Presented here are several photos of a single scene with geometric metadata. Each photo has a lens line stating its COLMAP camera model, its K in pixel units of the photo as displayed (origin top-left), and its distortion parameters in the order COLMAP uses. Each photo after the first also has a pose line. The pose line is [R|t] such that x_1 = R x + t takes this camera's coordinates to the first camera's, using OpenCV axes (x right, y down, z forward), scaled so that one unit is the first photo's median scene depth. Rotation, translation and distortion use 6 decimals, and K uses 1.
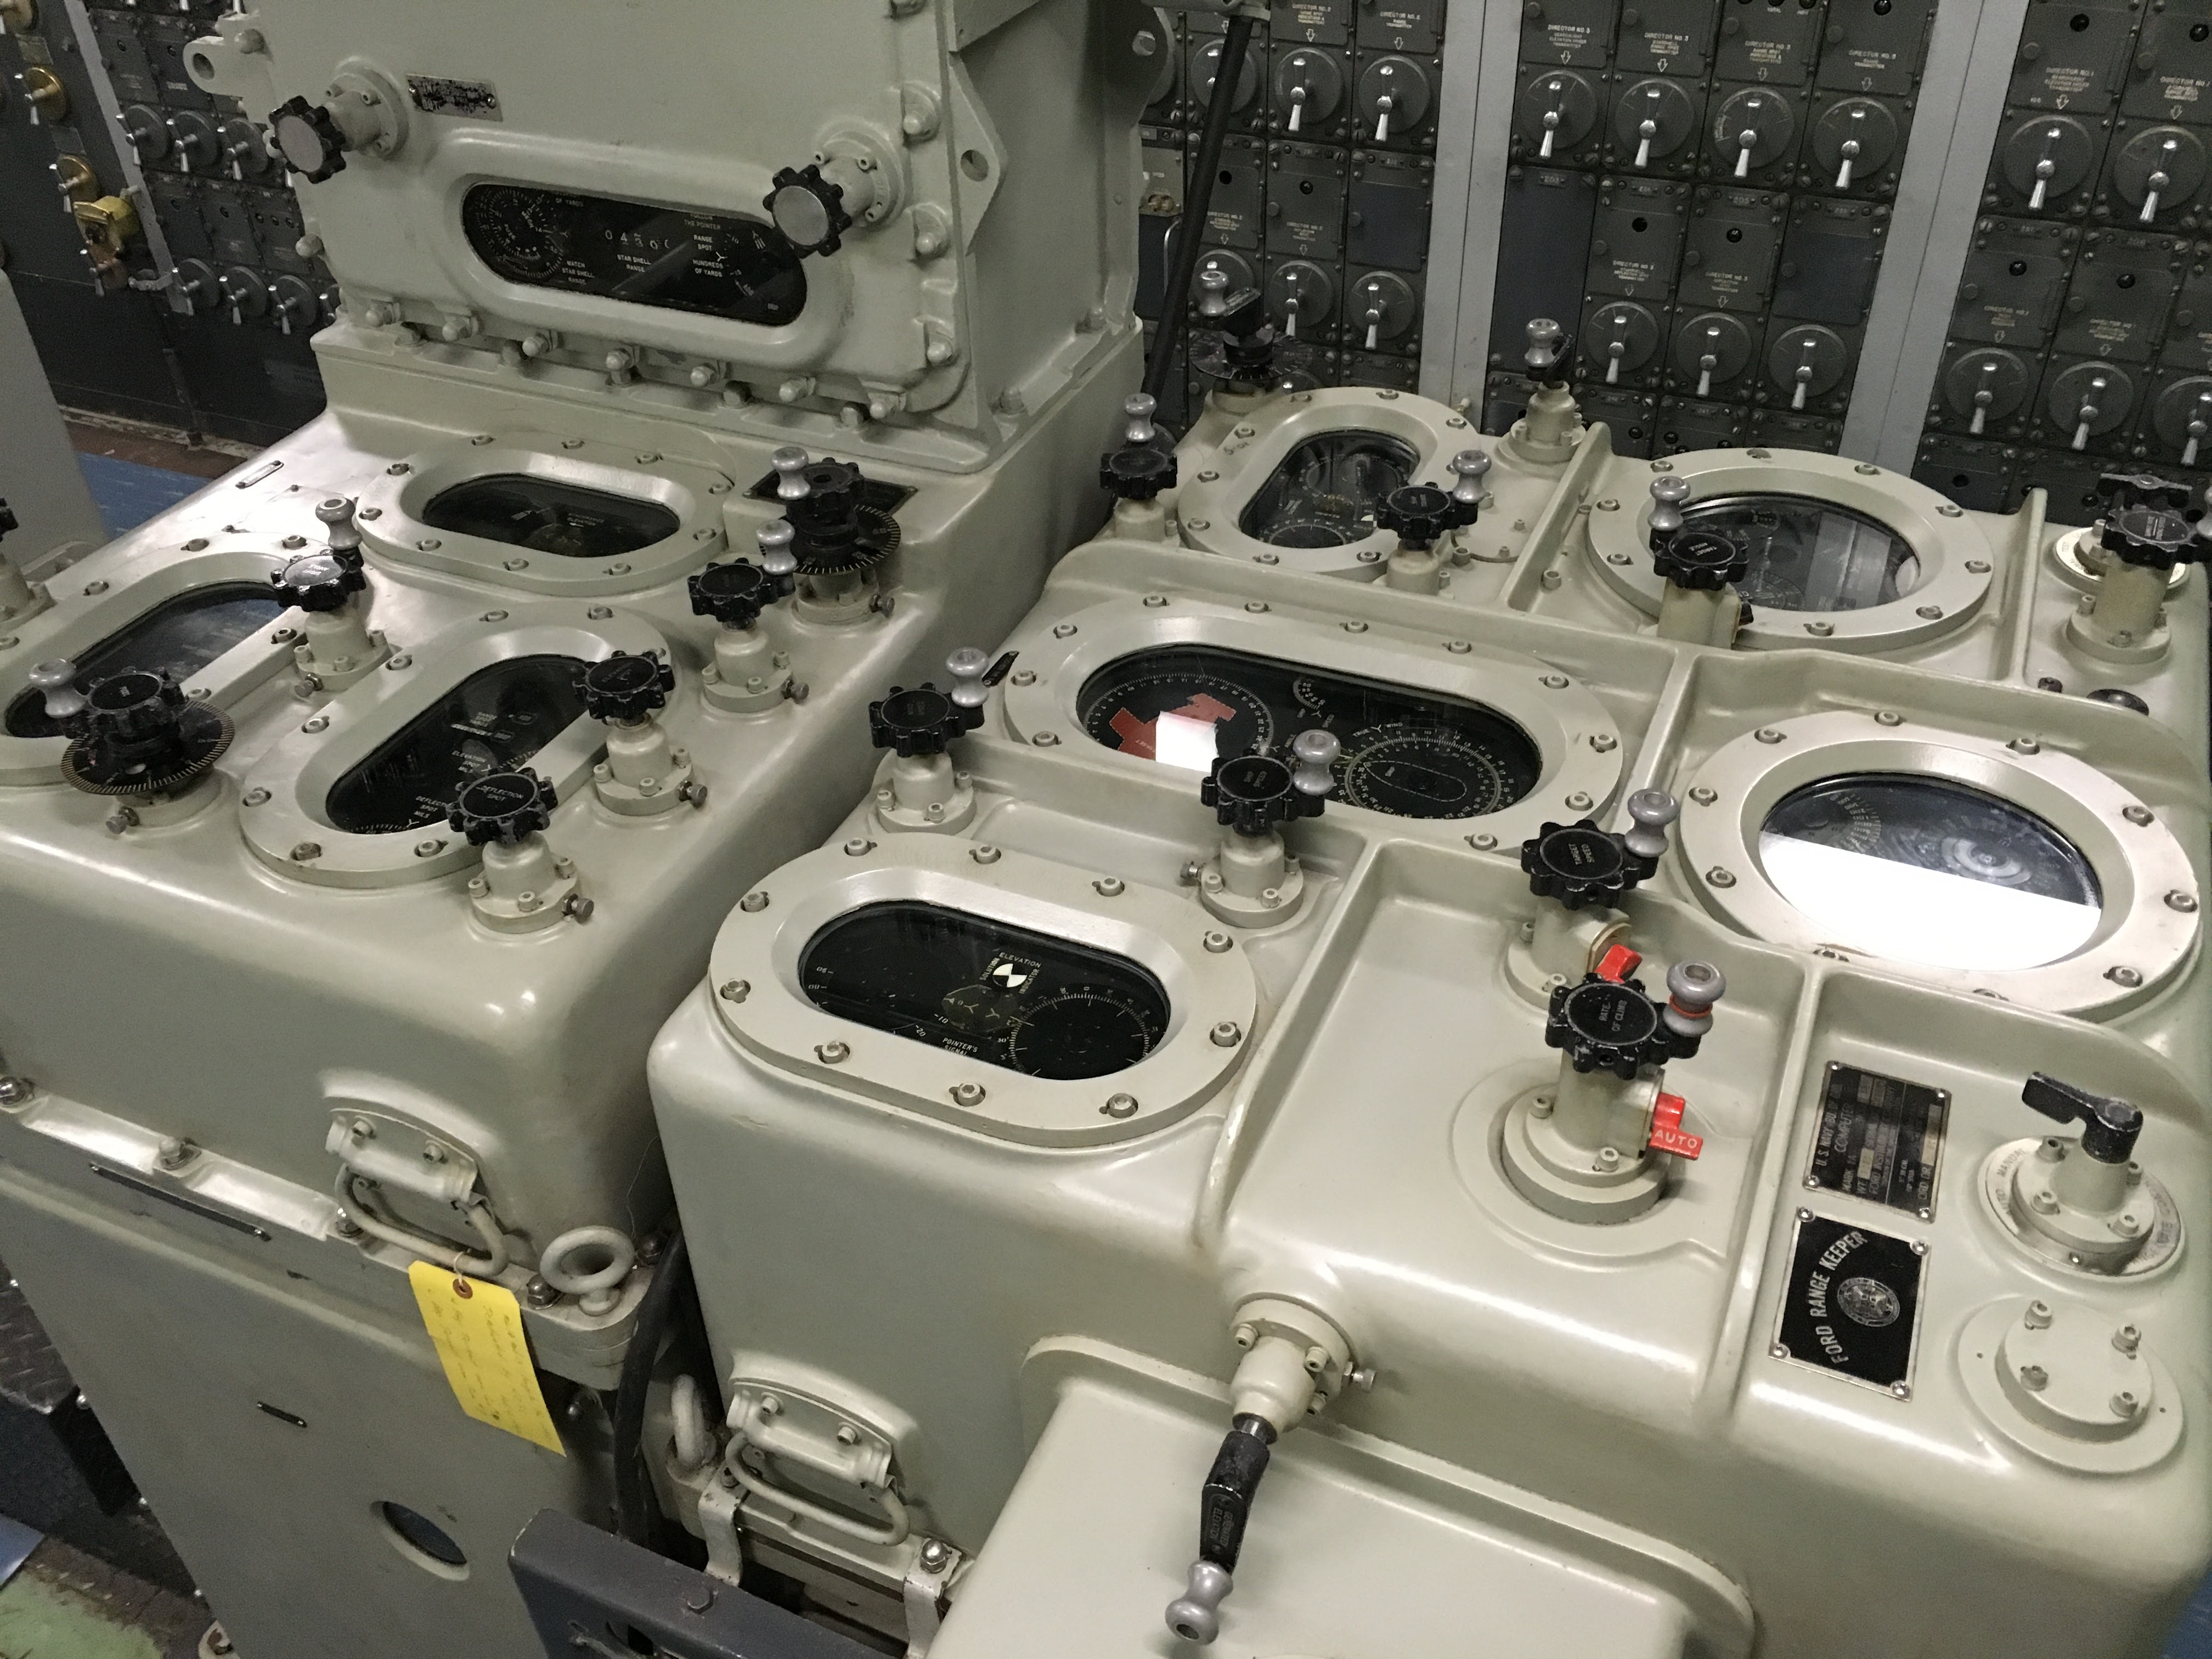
lens RADIAL K [[1858.4, 0, 1106.0], [0, 1858.4, 829.5], [0, 0, 1]] dist [0.001270, -0.047644]
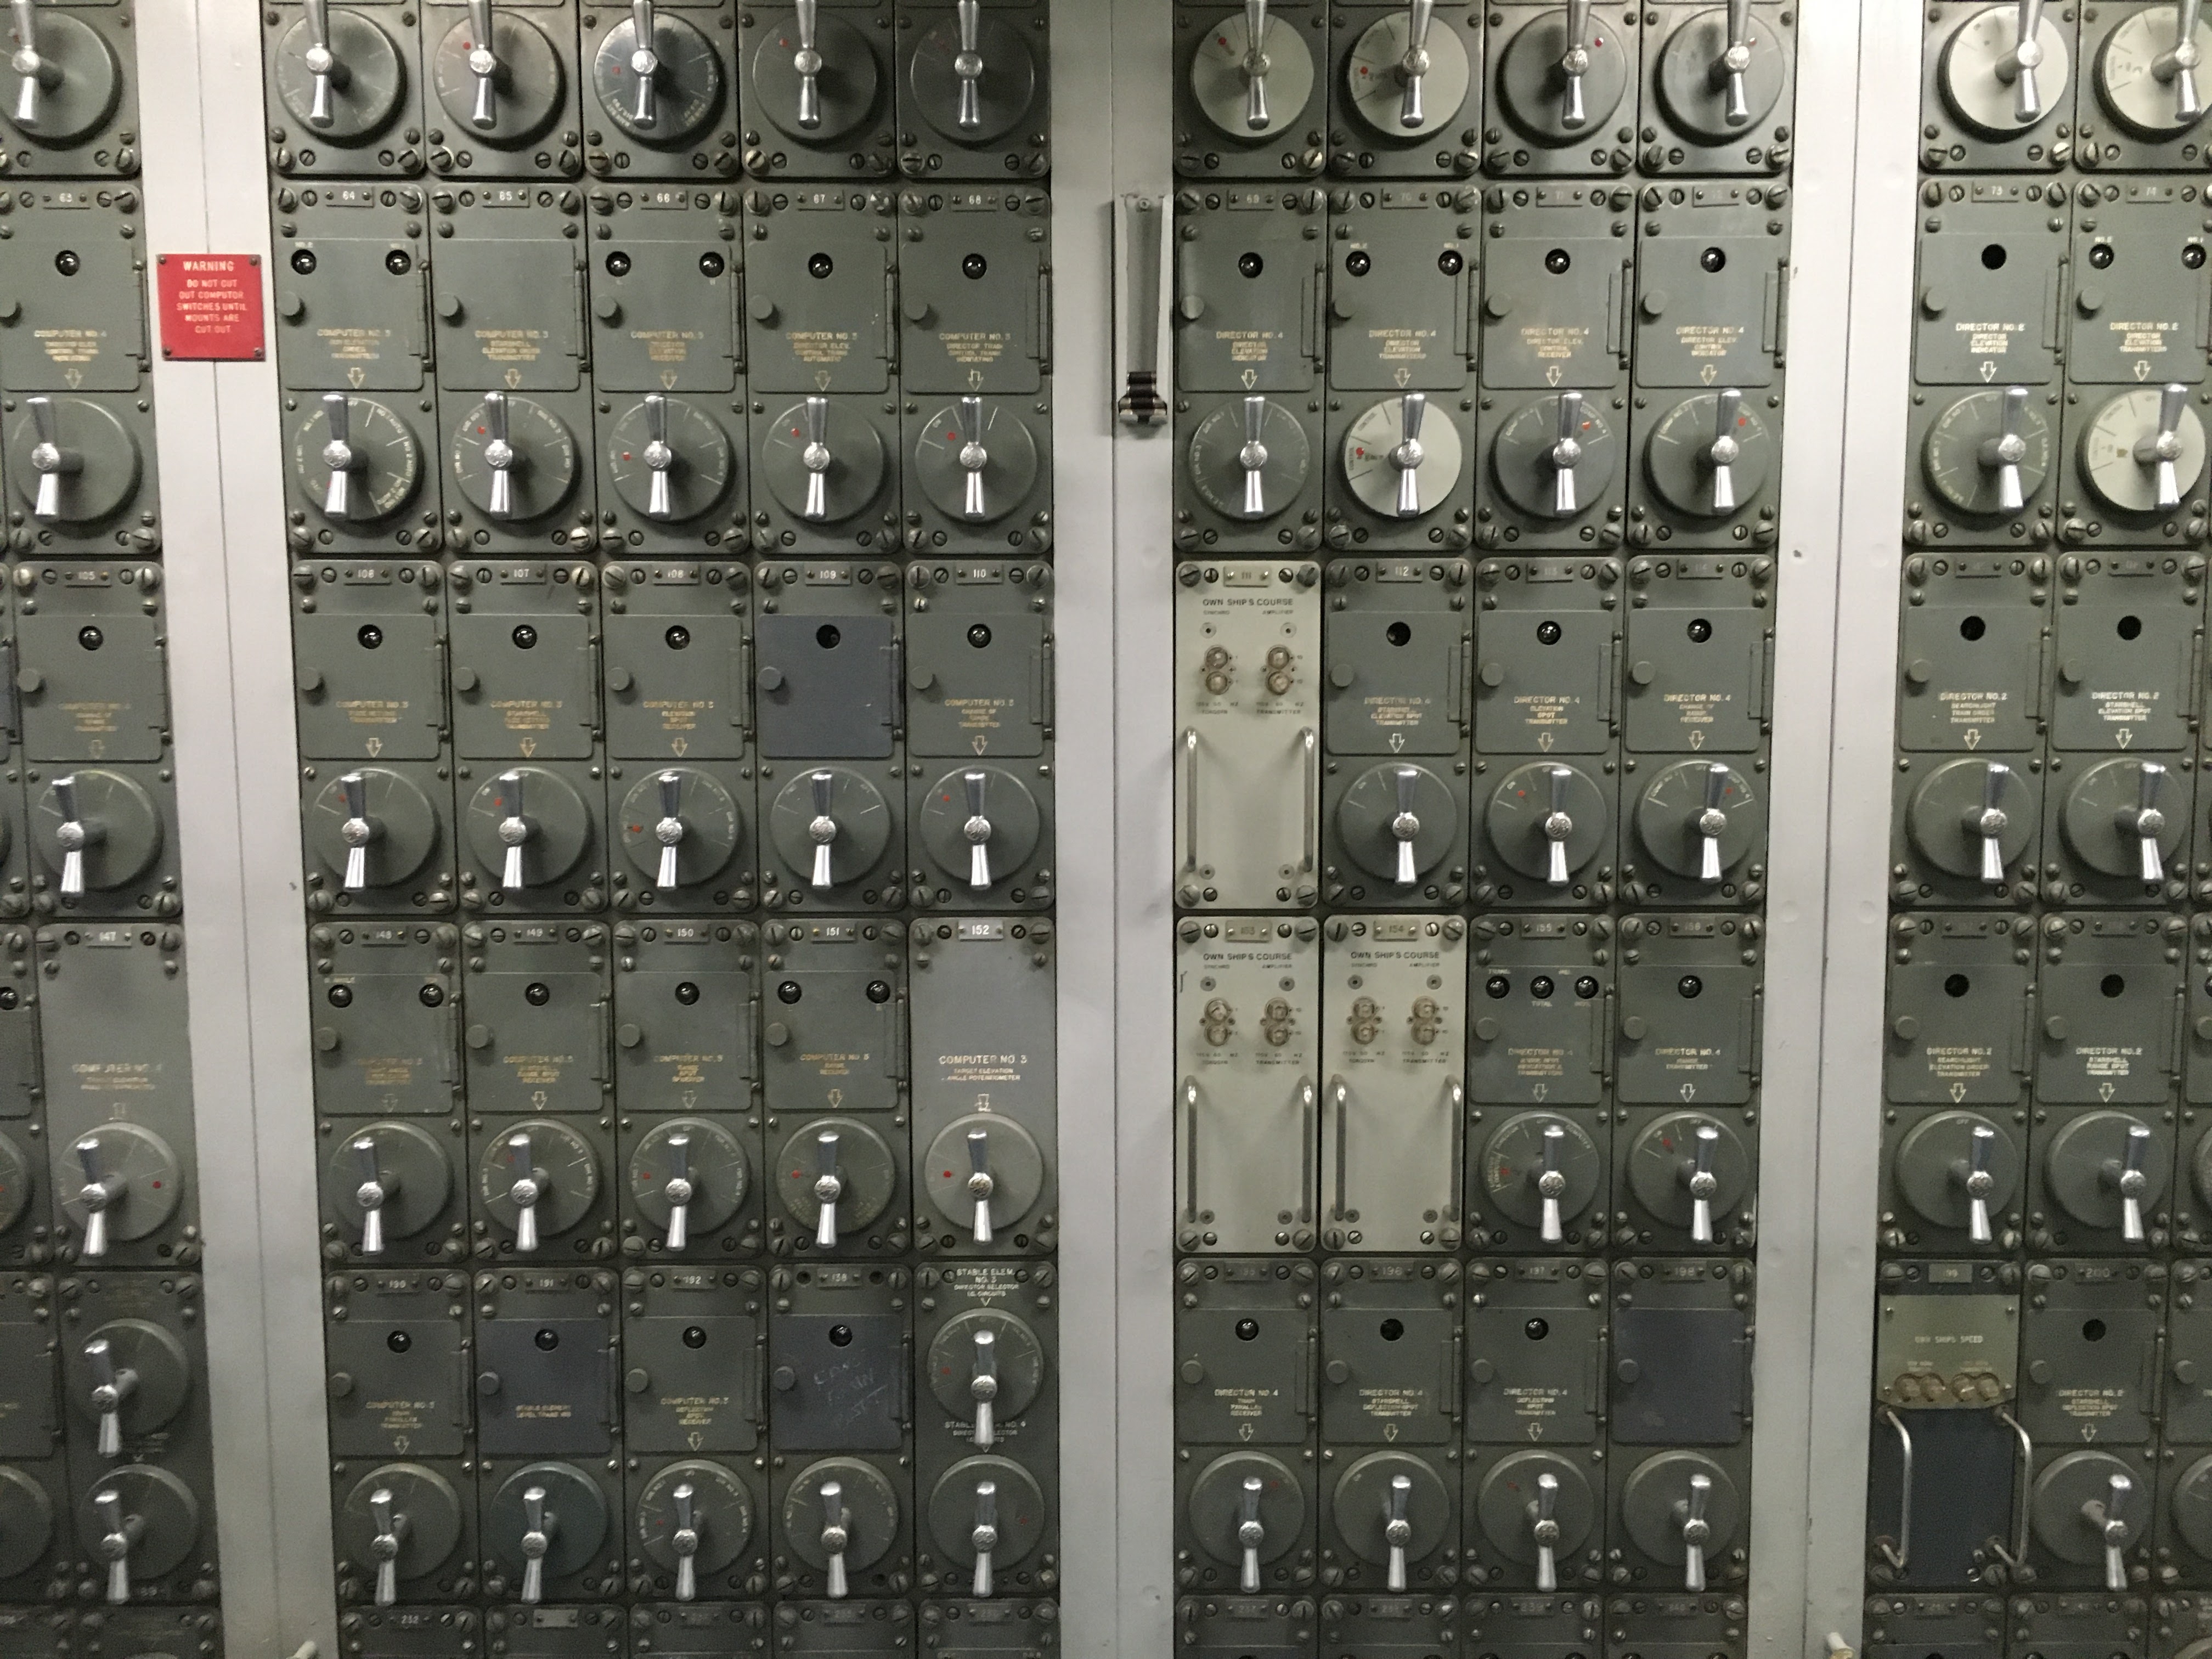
lens RADIAL K [[3126.1, 0, 1106.0], [0, 3126.1, 829.5], [0, 0, 1]] dist [0.212290, -0.020811]
pose [[0.910341, -0.046747, 0.411211, -0.138599], [0.231990, 0.880459, -0.413489, -0.033906], [-0.342725, 0.471813, 0.812362, 0.051683]]
